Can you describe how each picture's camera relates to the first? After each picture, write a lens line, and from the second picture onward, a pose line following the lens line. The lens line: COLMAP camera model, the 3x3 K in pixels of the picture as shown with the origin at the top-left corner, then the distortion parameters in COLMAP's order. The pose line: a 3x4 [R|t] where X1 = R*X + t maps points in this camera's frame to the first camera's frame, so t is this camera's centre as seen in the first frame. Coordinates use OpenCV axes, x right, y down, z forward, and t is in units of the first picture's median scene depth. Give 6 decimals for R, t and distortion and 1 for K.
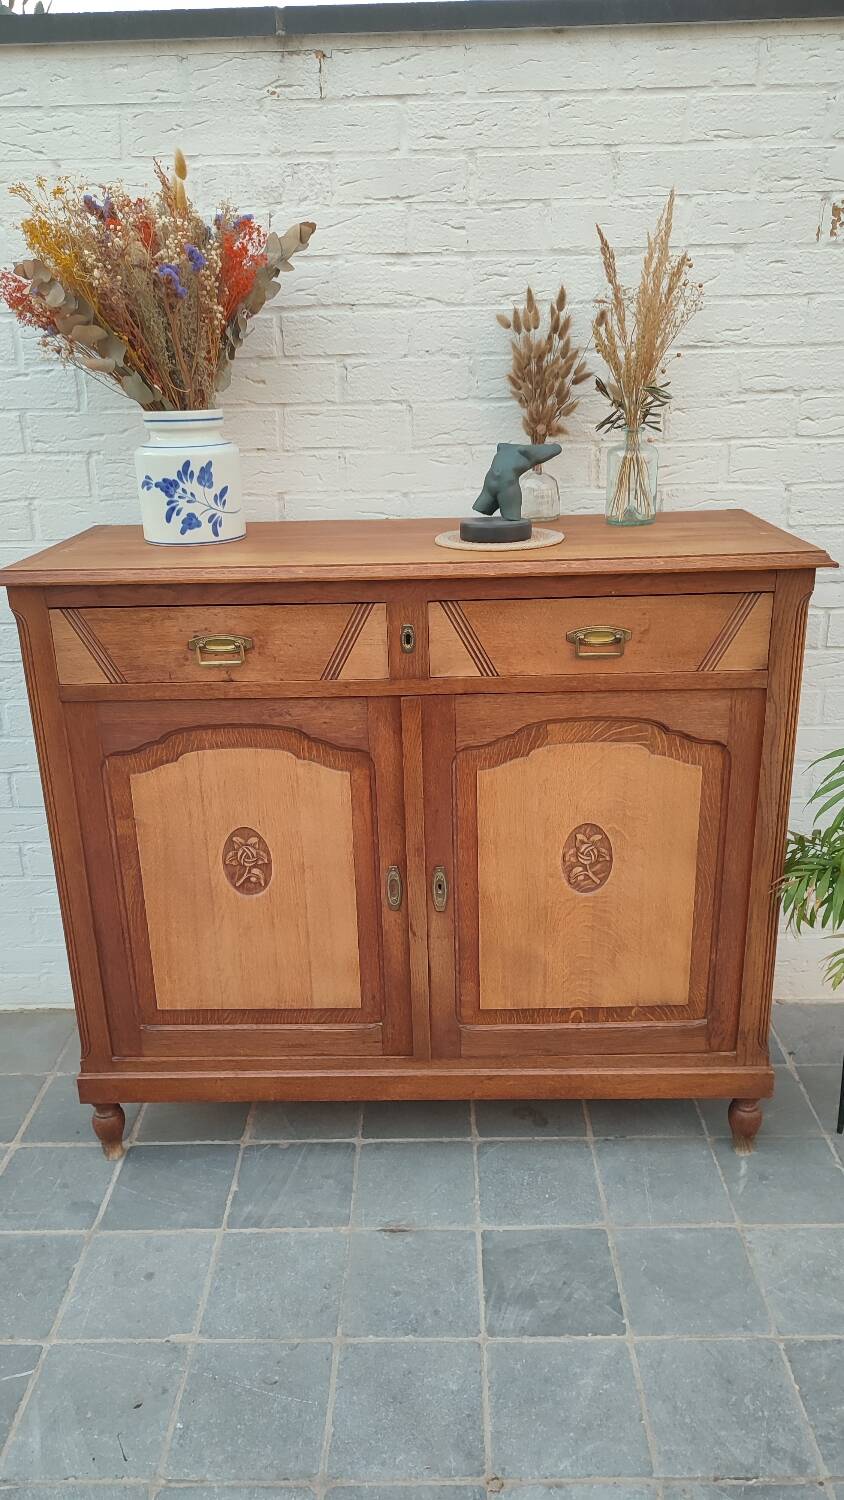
lens RADIAL K [[1079.2, 0, 423.3], [0, 1079.2, 743.9], [0, 0, 1]] dist [0.024576, -0.032026]
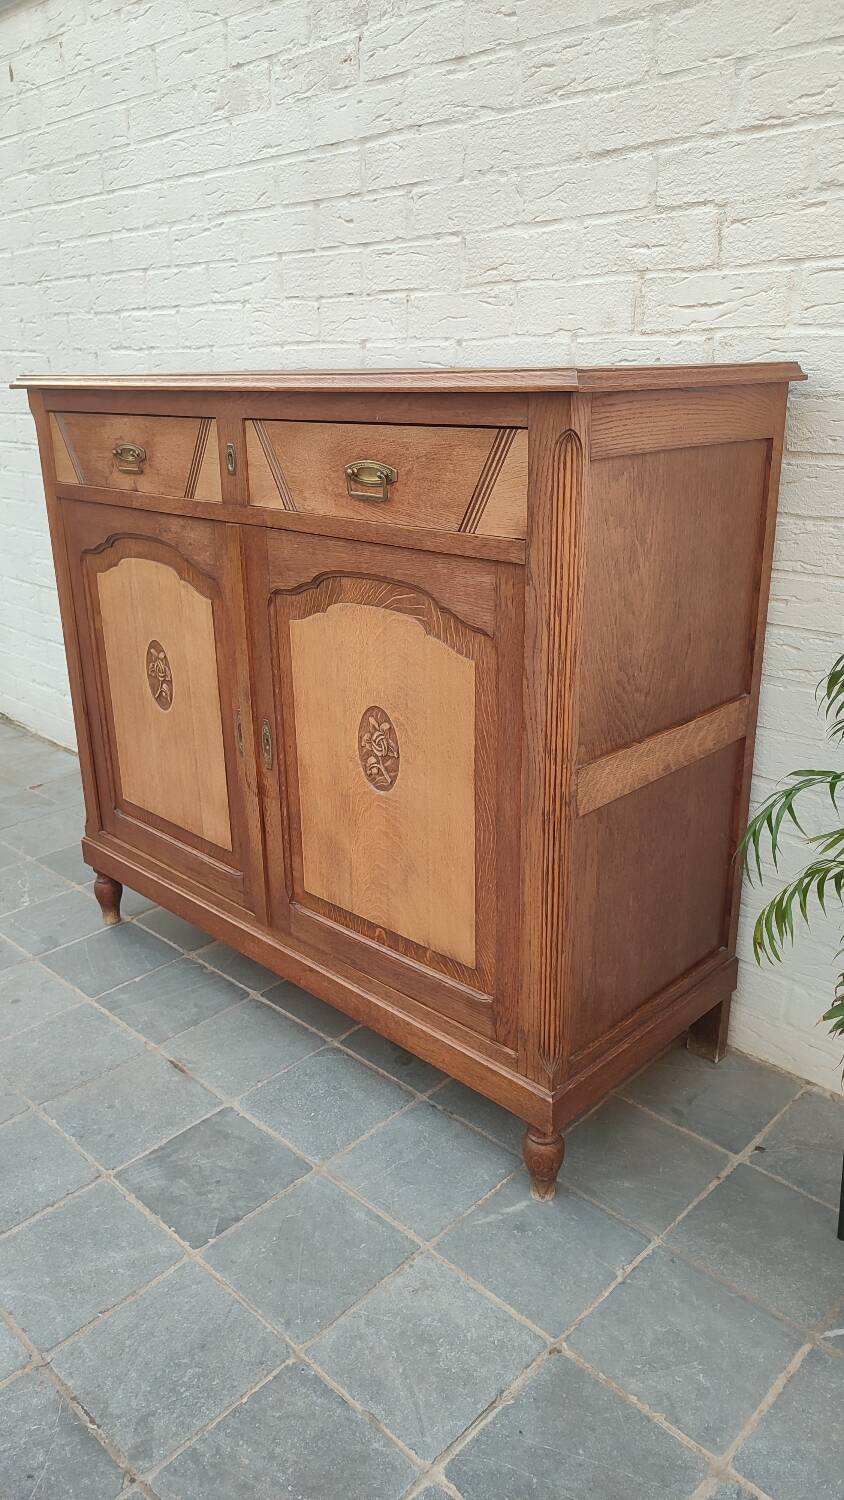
lens RADIAL K [[1079.2, 0, 419.2], [0, 1079.2, 743.6], [0, 0, 1]] dist [0.024576, -0.032026]
pose [[0.727945, 0.241696, -0.641622, 0.707297], [-0.228679, 0.967809, 0.105124, 0.005333], [0.646376, 0.070201, 0.759783, 0.368003]]
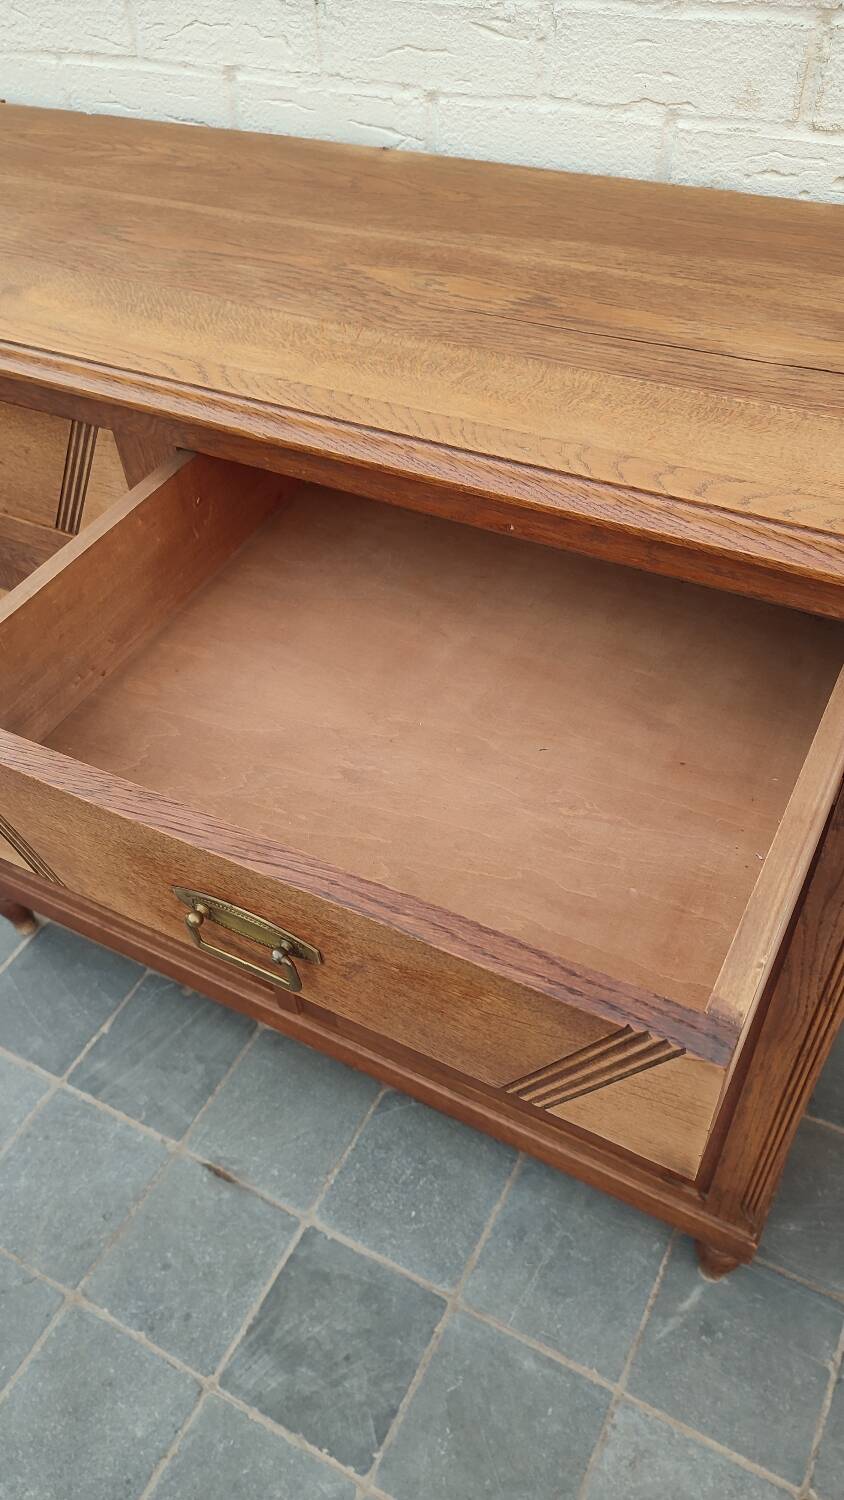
lens RADIAL K [[1079.2, 0, 423.1], [0, 1079.2, 746.4], [0, 0, 1]] dist [0.024576, -0.032026]
pose [[0.888350, 0.311849, -0.337023, 0.285022], [-0.122960, 0.868747, 0.479750, -0.240231], [0.442397, -0.384745, 0.810096, 0.535386]]
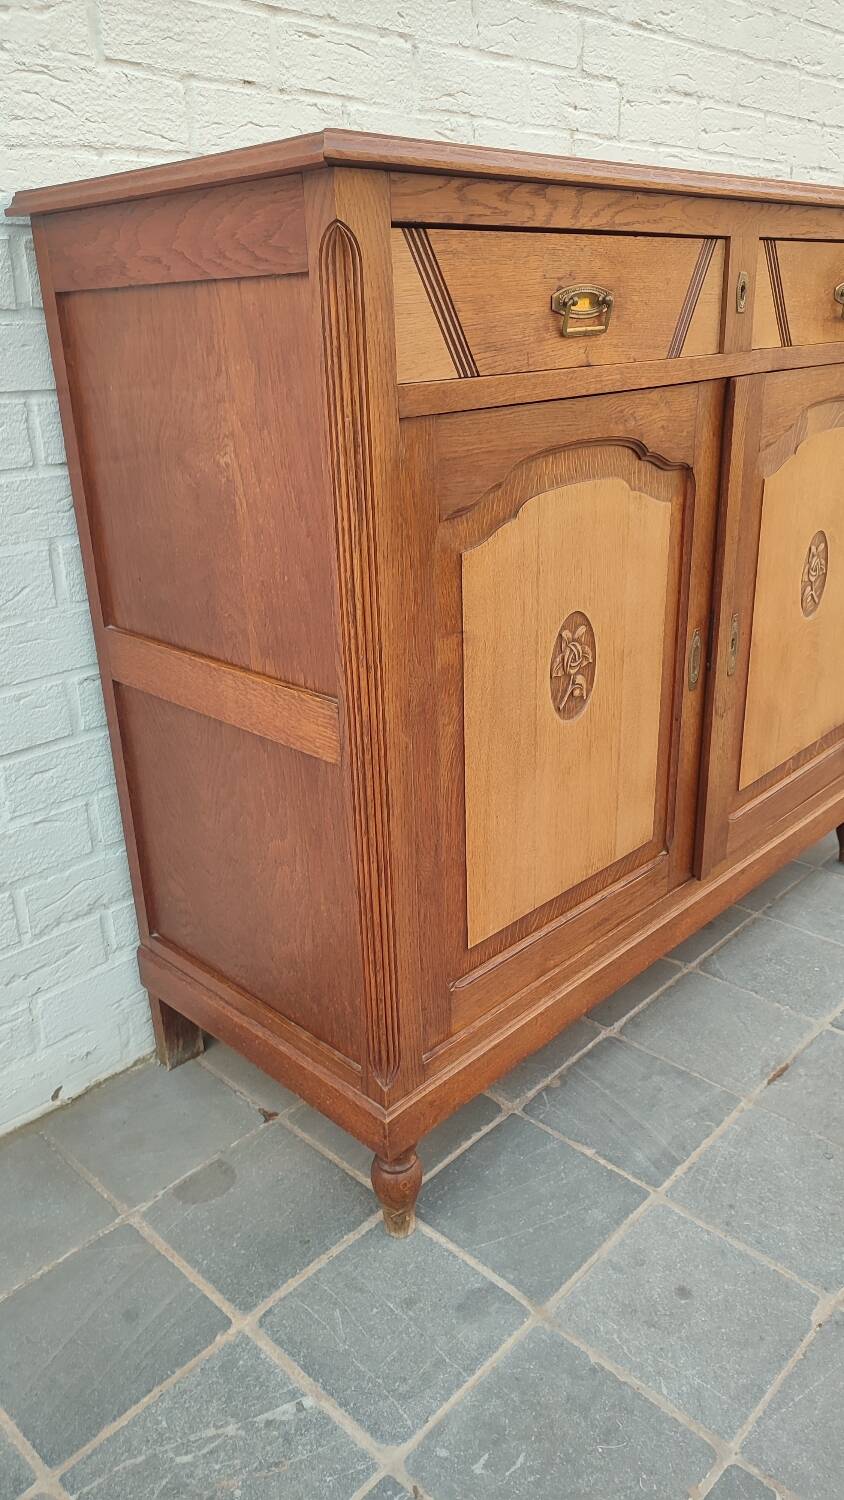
lens RADIAL K [[1079.2, 0, 426.6], [0, 1079.2, 743.5], [0, 0, 1]] dist [0.024576, -0.032026]
pose [[0.682743, -0.265777, 0.680606, -0.690931], [0.253078, 0.959855, 0.120950, 0.050804], [-0.685429, 0.089668, 0.722597, 0.580219]]
